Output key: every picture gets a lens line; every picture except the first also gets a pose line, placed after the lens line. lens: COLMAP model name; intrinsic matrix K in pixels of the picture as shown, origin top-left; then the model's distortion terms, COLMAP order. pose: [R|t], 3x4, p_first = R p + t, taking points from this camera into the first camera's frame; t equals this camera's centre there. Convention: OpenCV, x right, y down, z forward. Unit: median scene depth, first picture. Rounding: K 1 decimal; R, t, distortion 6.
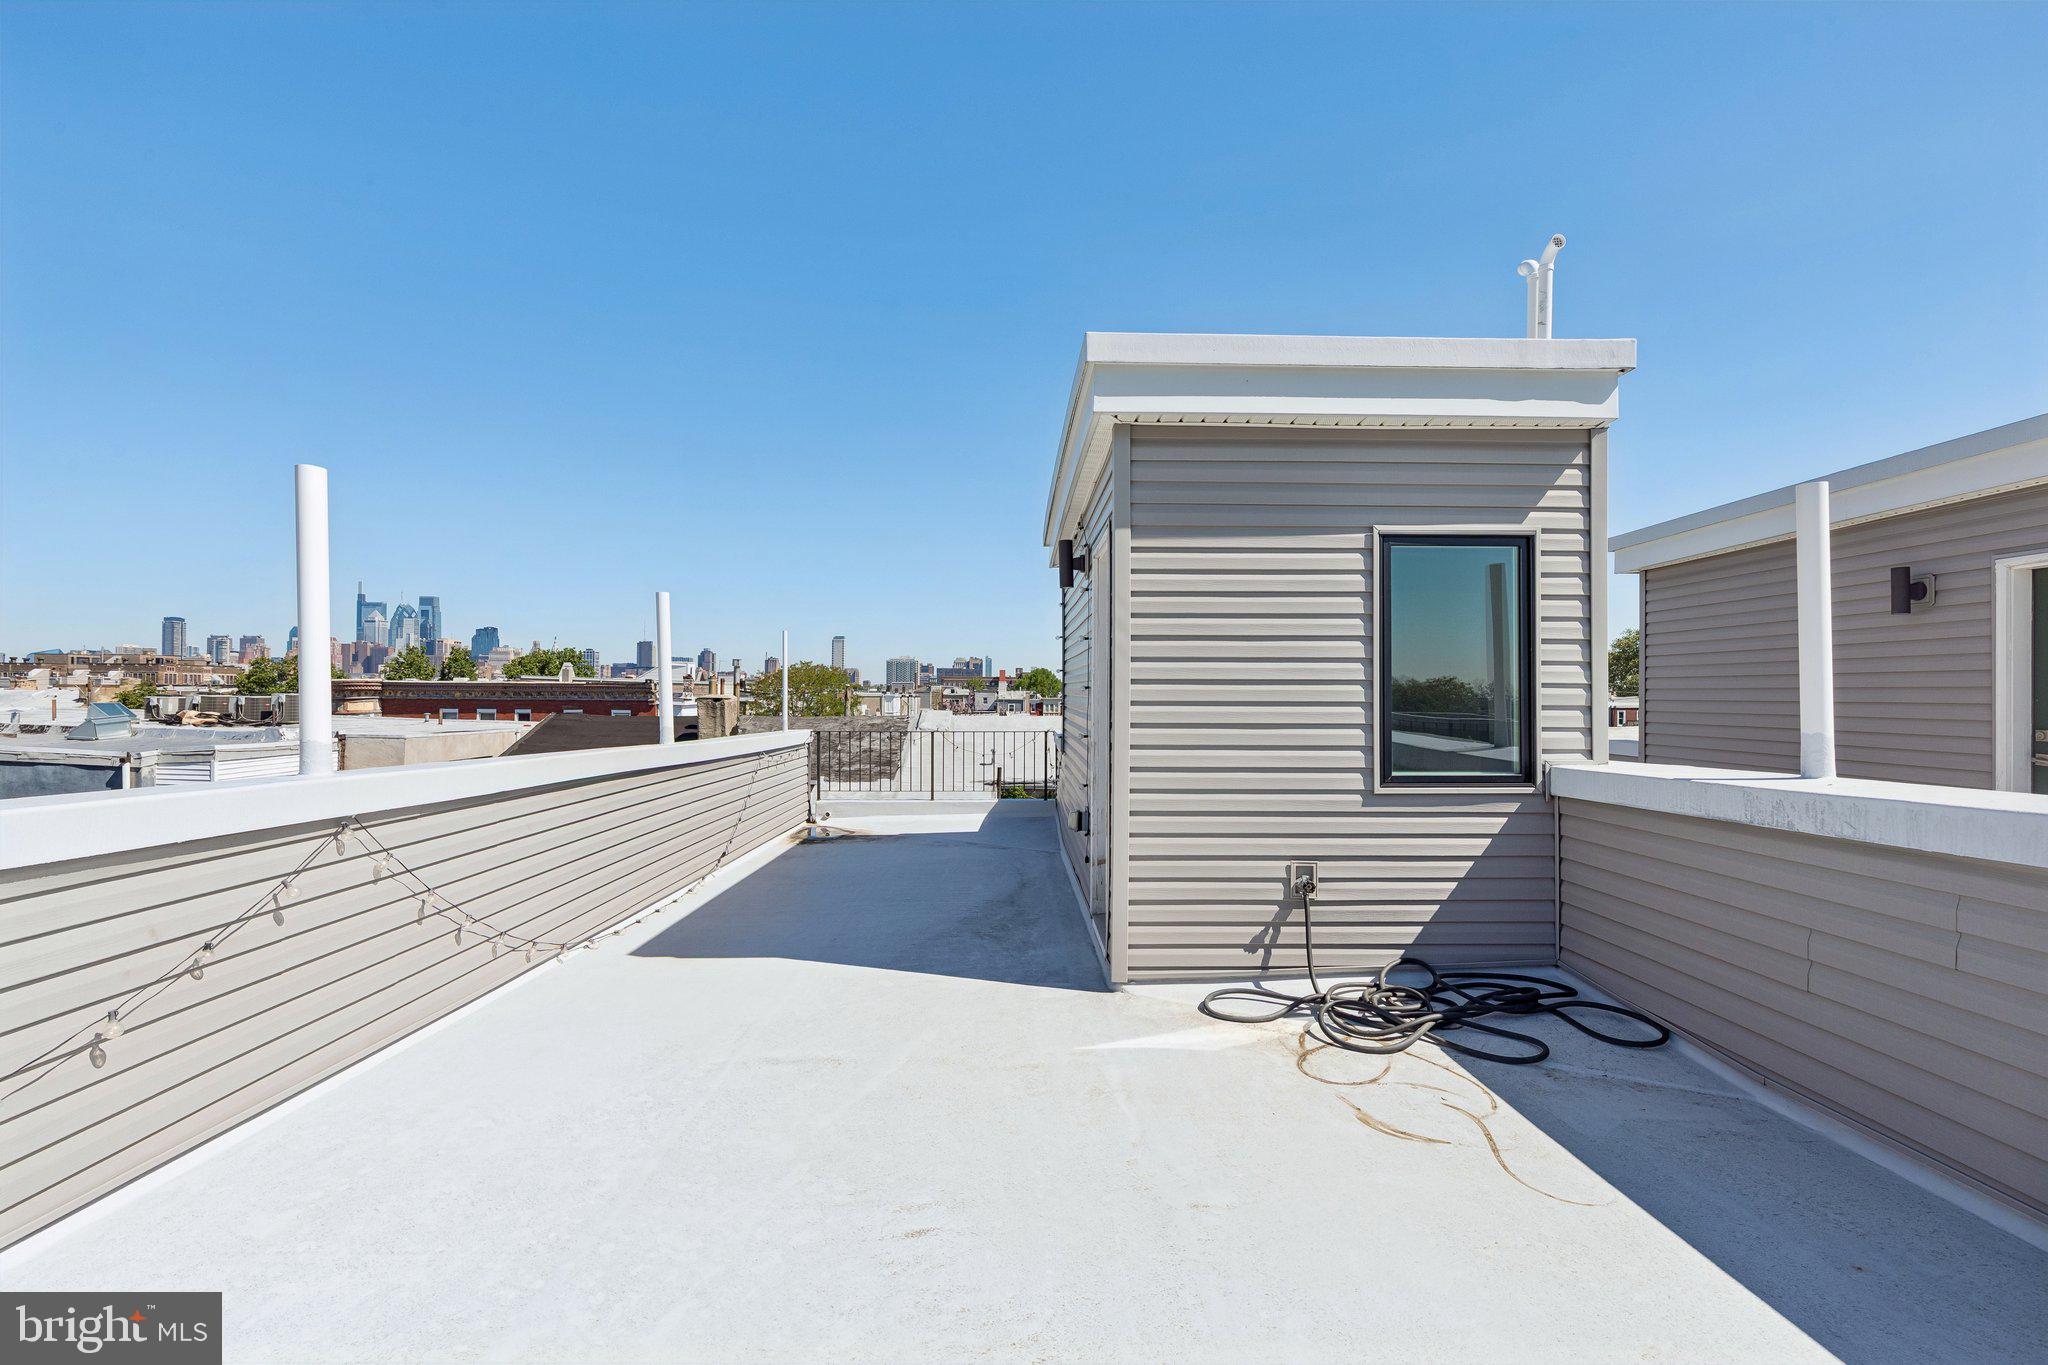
lens RADIAL K [[914.1, 0, 1047.0], [0, 914.1, 706.7], [0, 0, 1]] dist [0.008235, -0.001902]
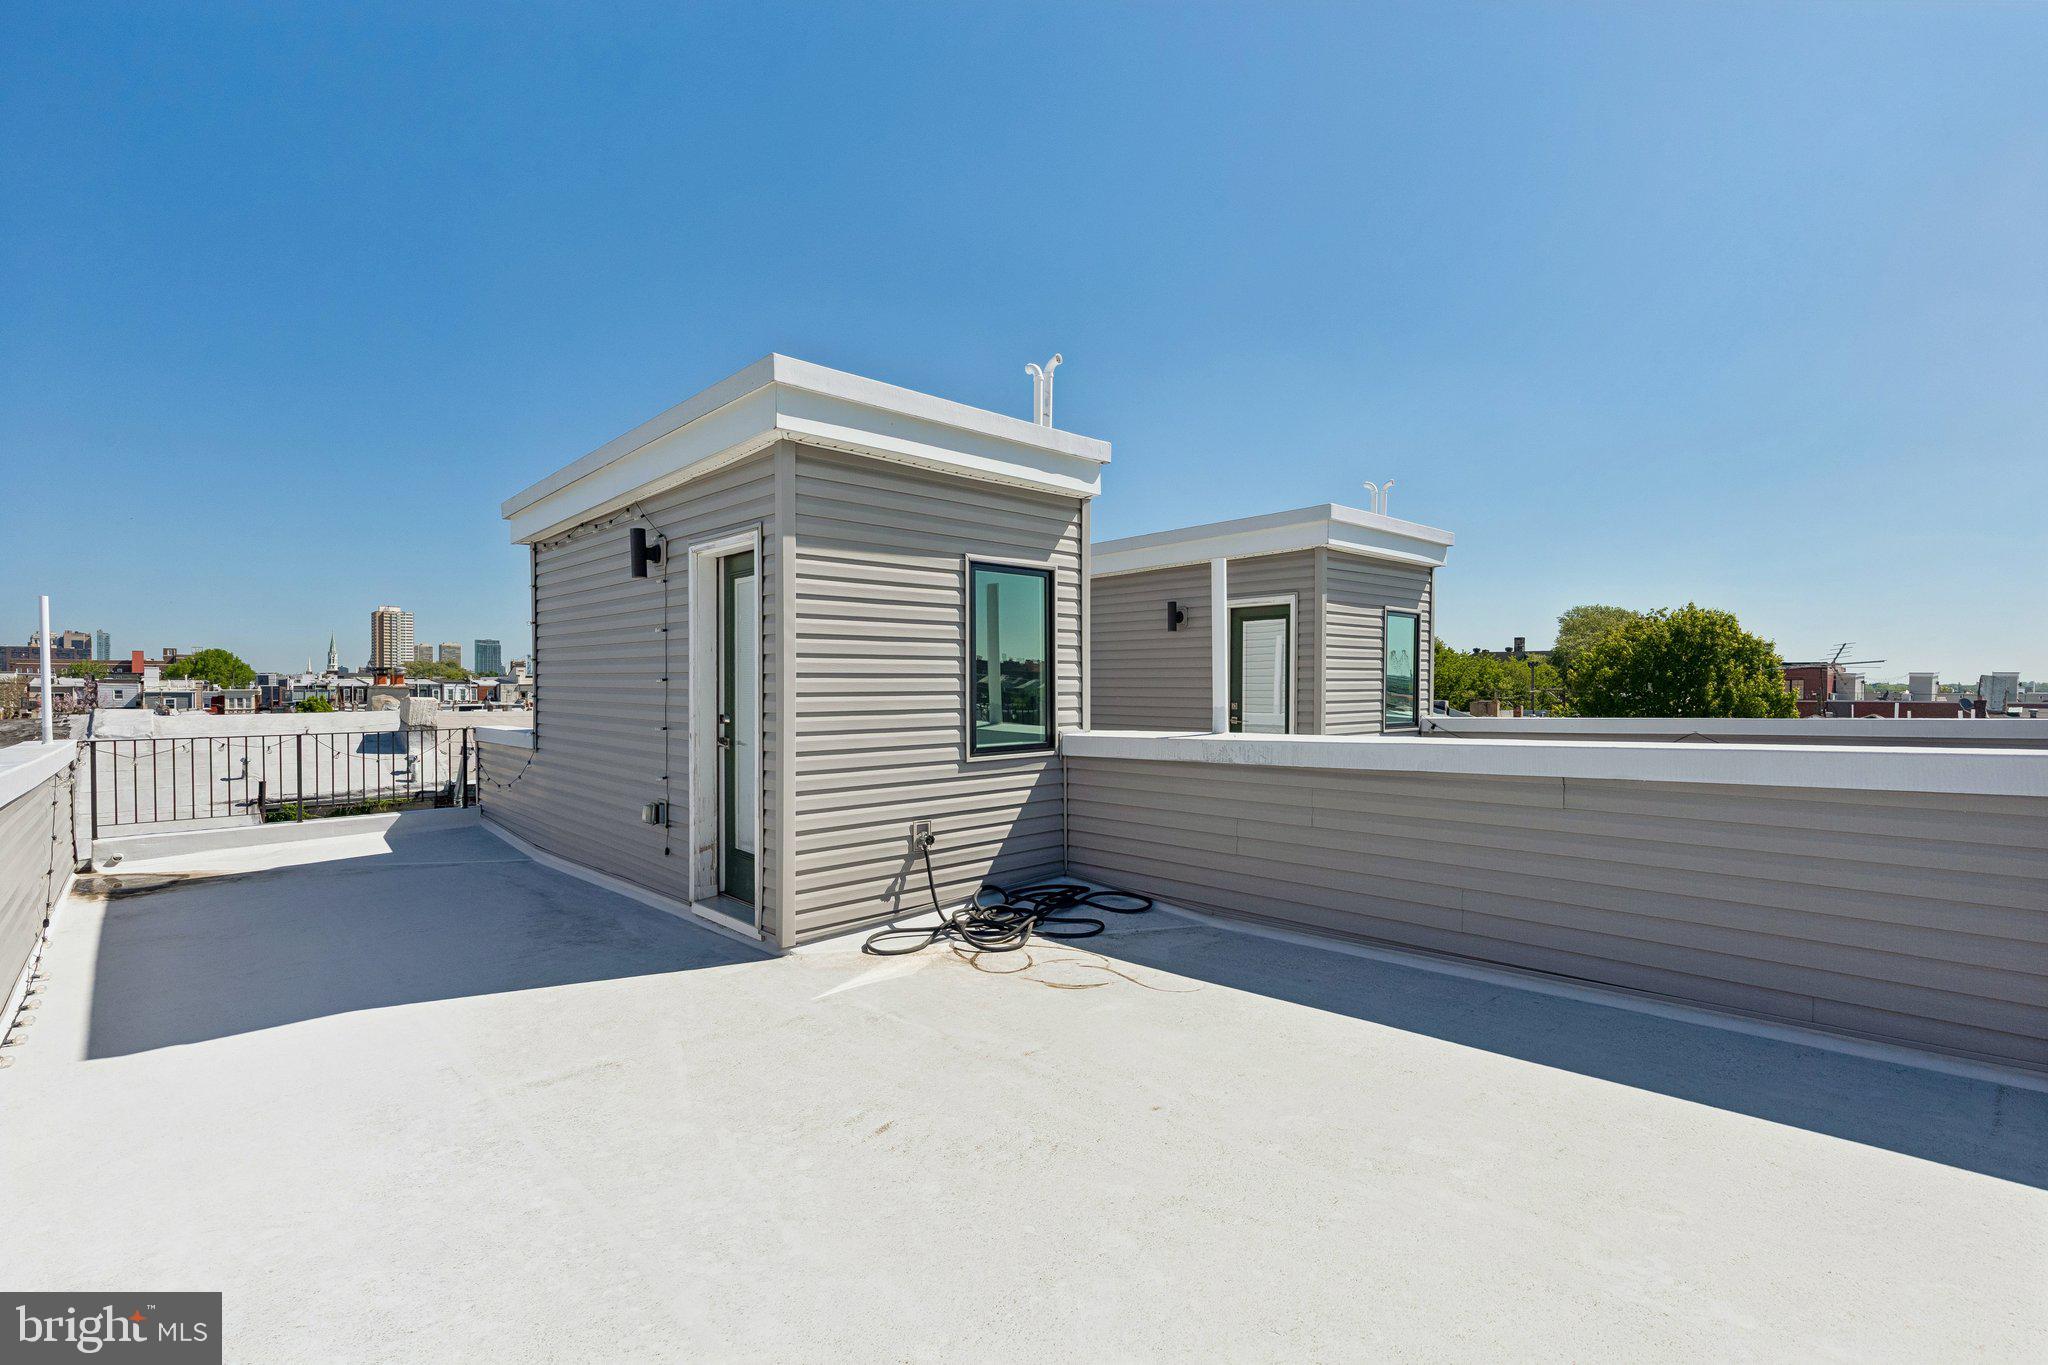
lens RADIAL K [[914.1, 0, 1039.8], [0, 914.1, 719.4], [0, 0, 1]] dist [0.008235, -0.001902]
pose [[0.741594, -0.032106, 0.670081, -0.222195], [0.014171, 0.999381, 0.032200, -0.002736], [-0.670700, -0.014384, 0.741589, -0.011818]]
